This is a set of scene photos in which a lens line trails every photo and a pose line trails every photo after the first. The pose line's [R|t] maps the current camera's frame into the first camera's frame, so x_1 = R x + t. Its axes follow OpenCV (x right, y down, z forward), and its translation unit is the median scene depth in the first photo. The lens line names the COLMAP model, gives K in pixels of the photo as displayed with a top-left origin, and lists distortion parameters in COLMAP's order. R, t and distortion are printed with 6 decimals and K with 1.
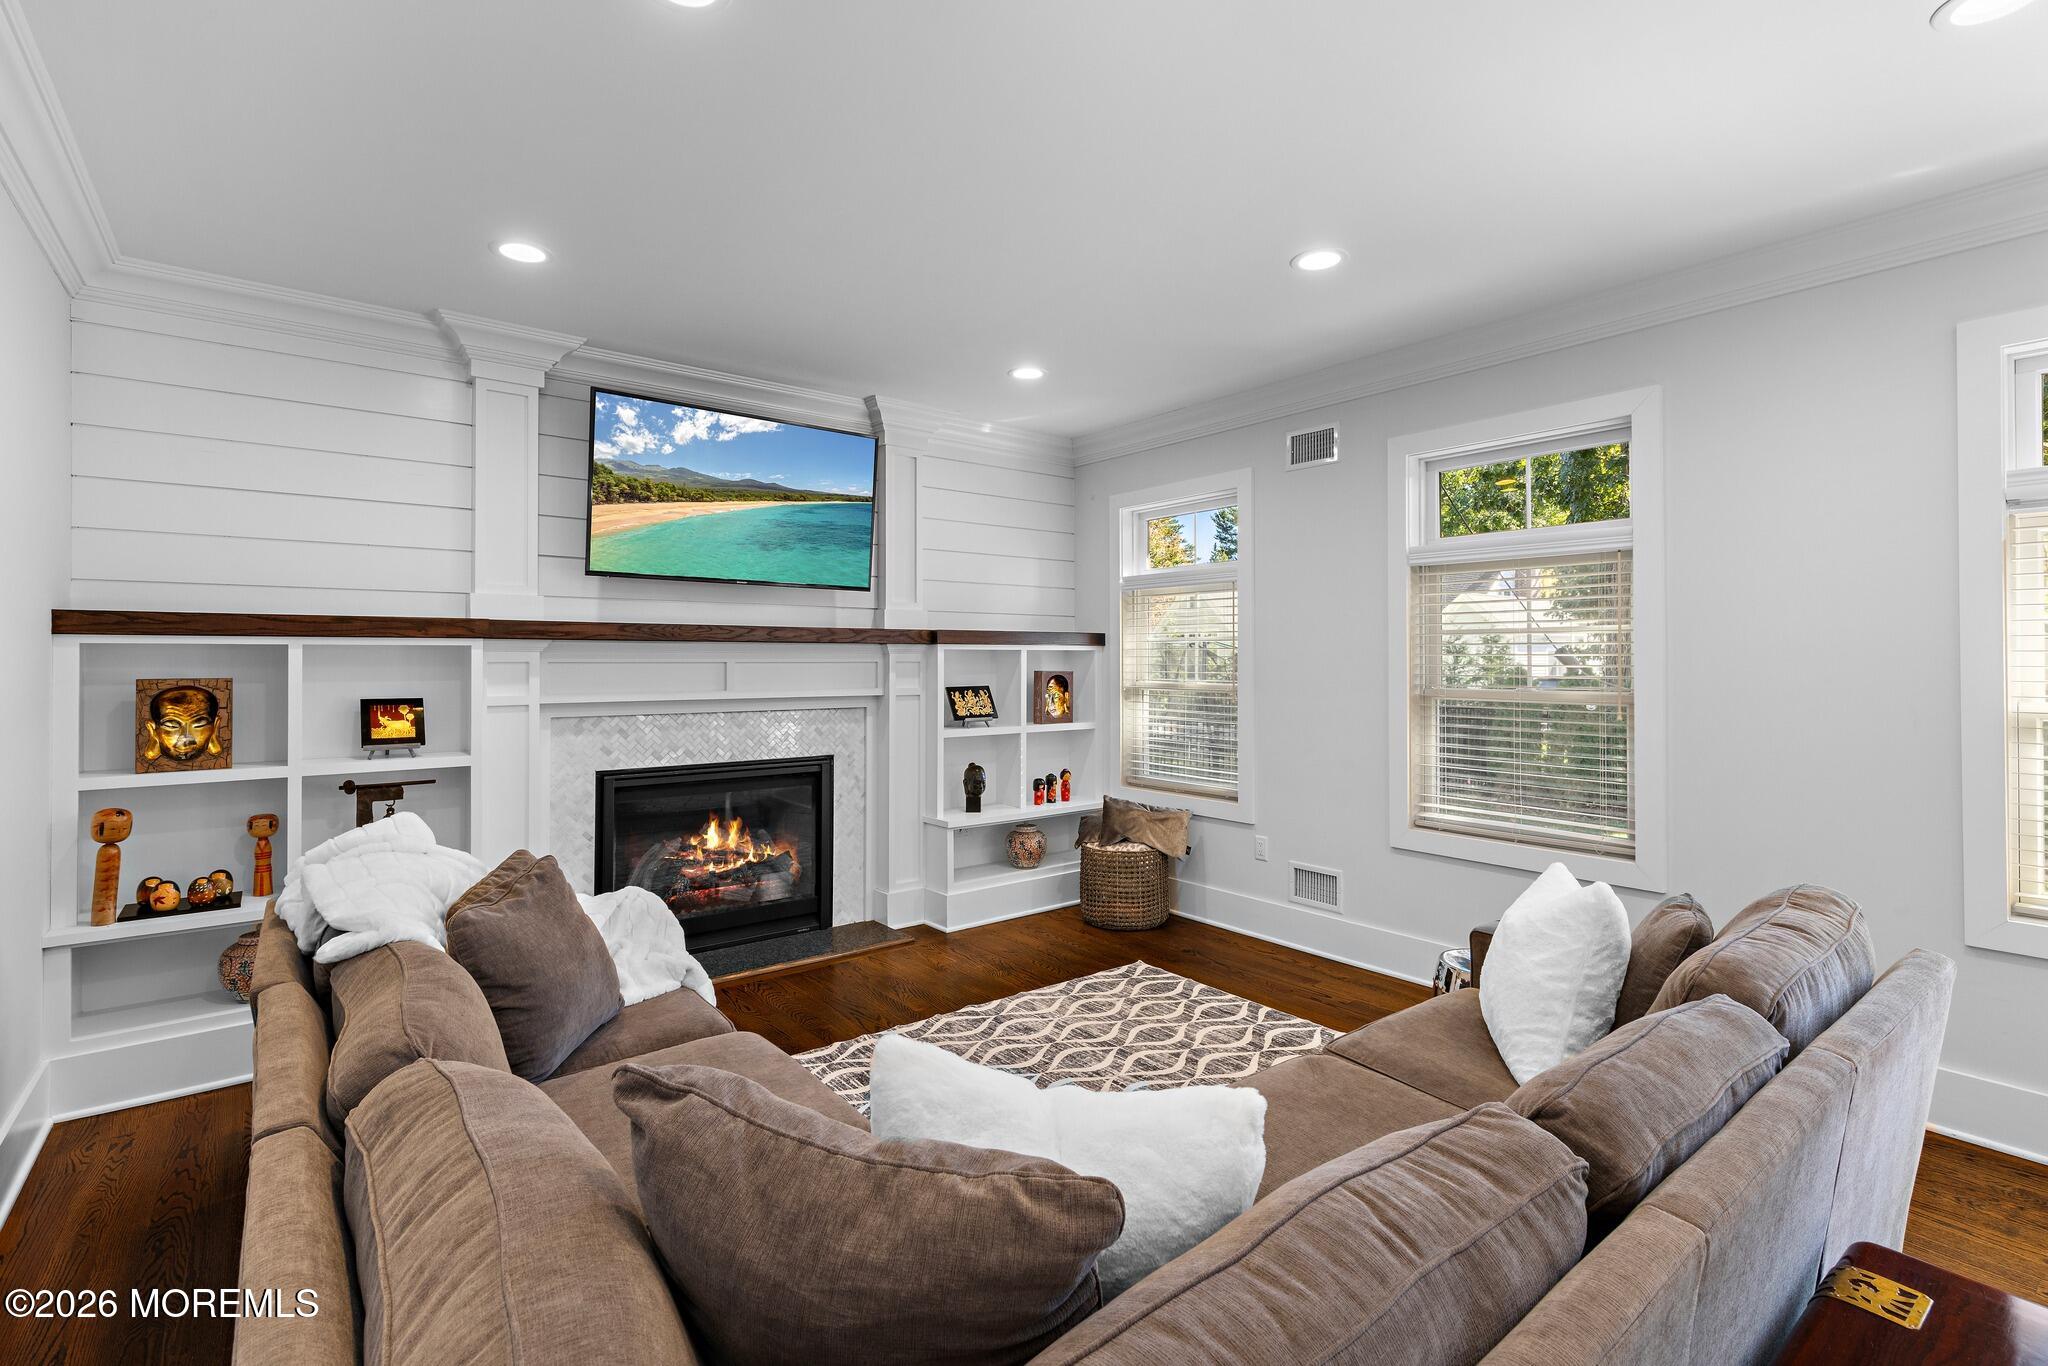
lens RADIAL K [[914.1, 0, 1016.9], [0, 914.1, 658.2], [0, 0, 1]] dist [-0.004122, 0.002779]
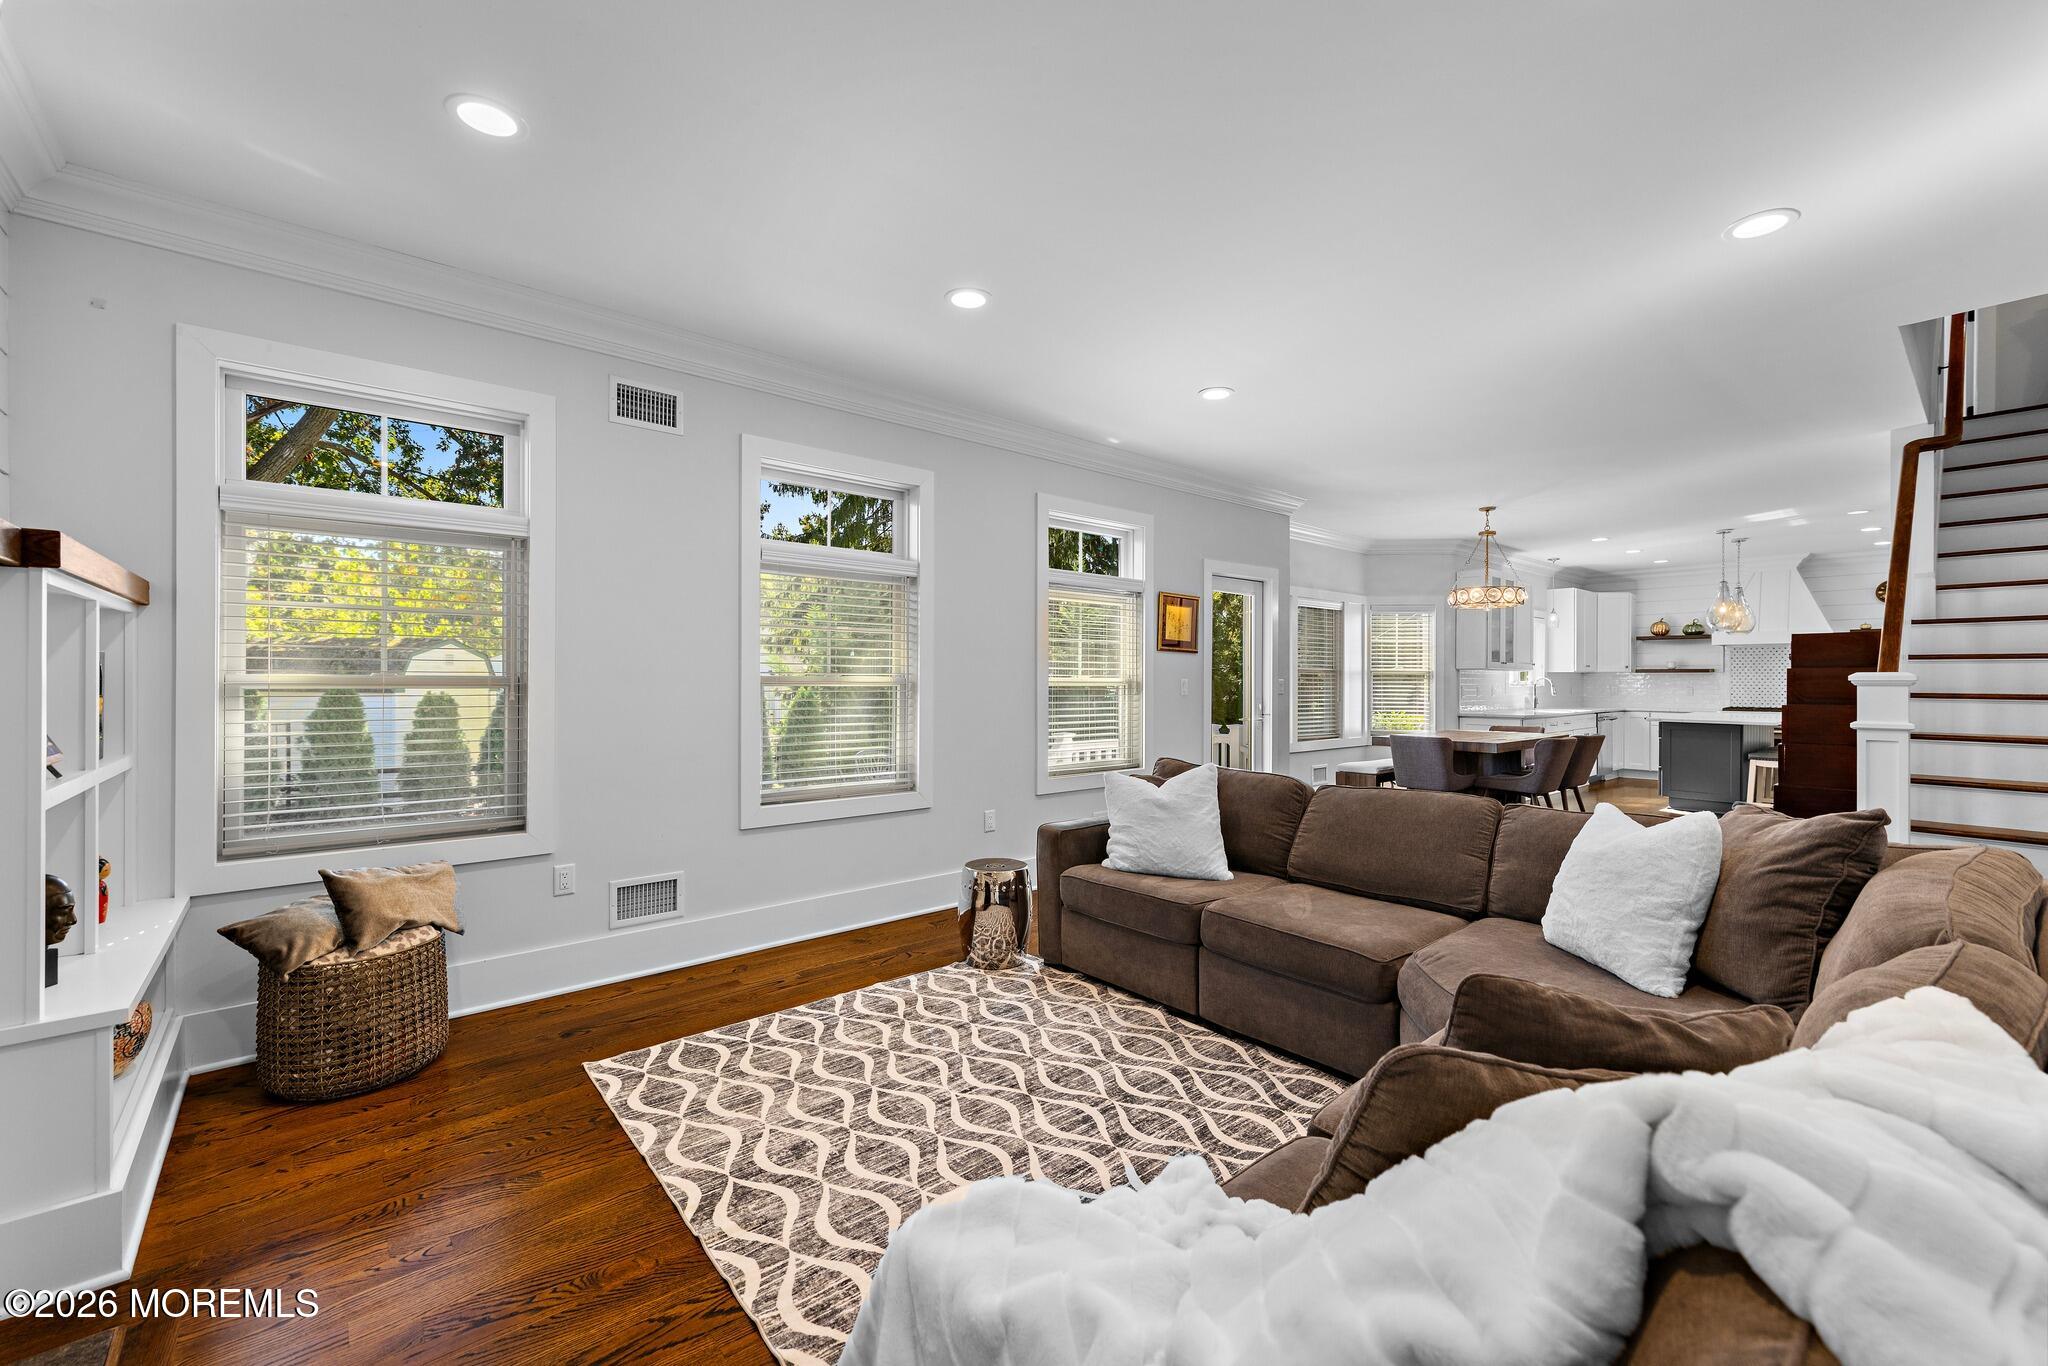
lens RADIAL K [[839.9, 0, 1023.9], [0, 839.9, 669.2], [0, 0, 1]] dist [0.003010, -0.002067]
pose [[-0.047879, 0.008280, 0.998819, -0.570673], [-0.008902, 0.999922, -0.008716, 0.032390], [-0.998813, -0.009309, -0.047802, 0.748249]]
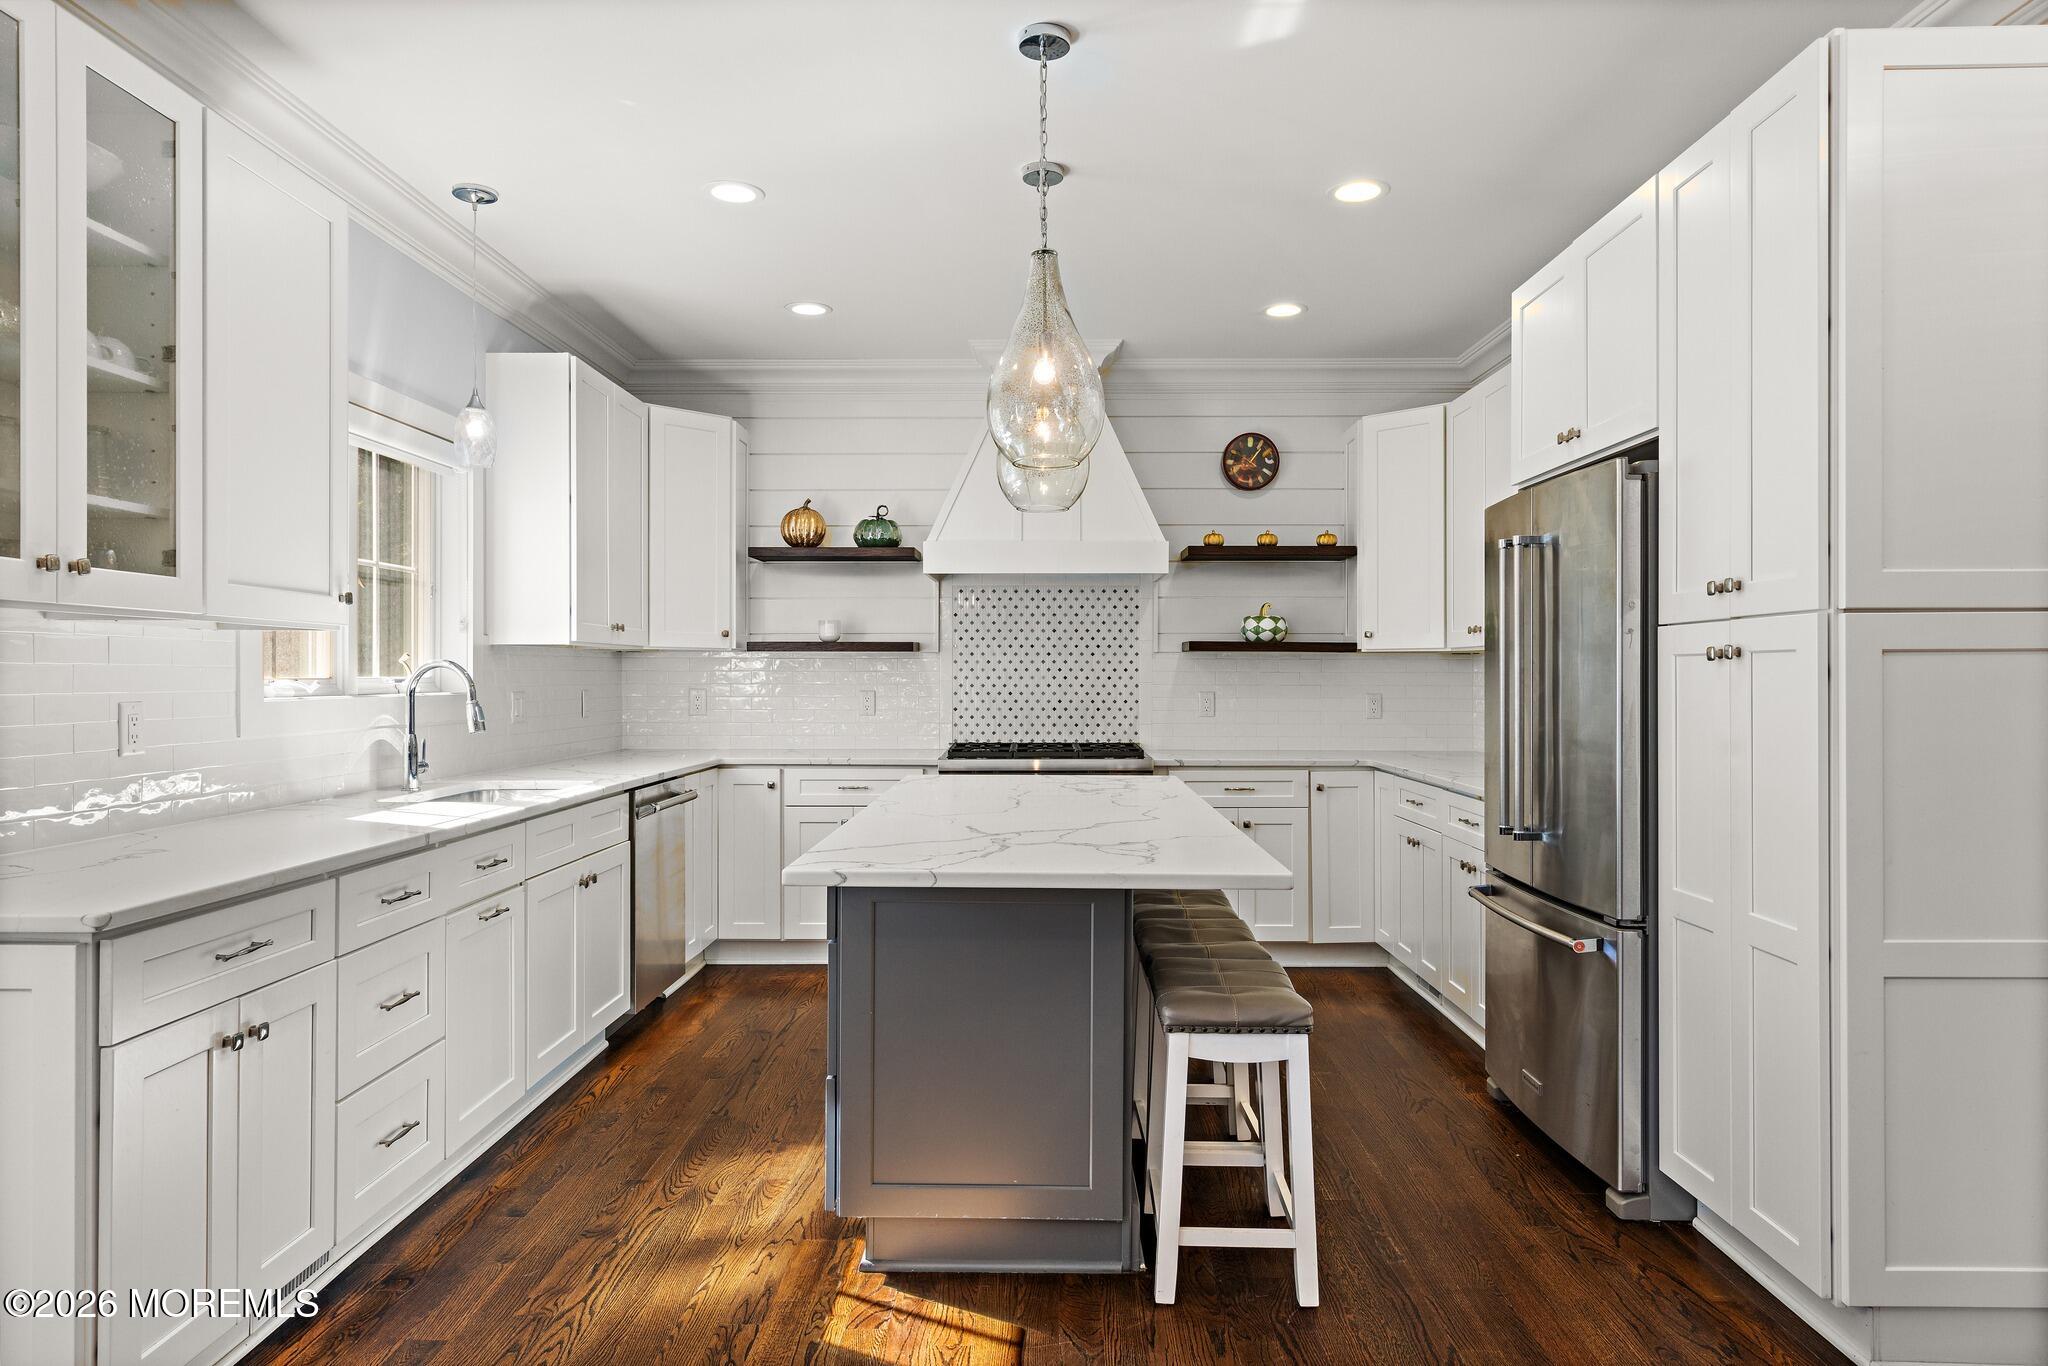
lens RADIAL K [[1215.6, 0, 1010.4], [0, 1215.6, 679.8], [0, 0, 1]] dist [0.009219, -0.005369]
pose [[-0.769300, 0.000253, 0.638887, 0.976537], [0.000550, 1.000000, 0.000266, 0.034822], [-0.638887, 0.000556, -0.769300, -0.517158]]
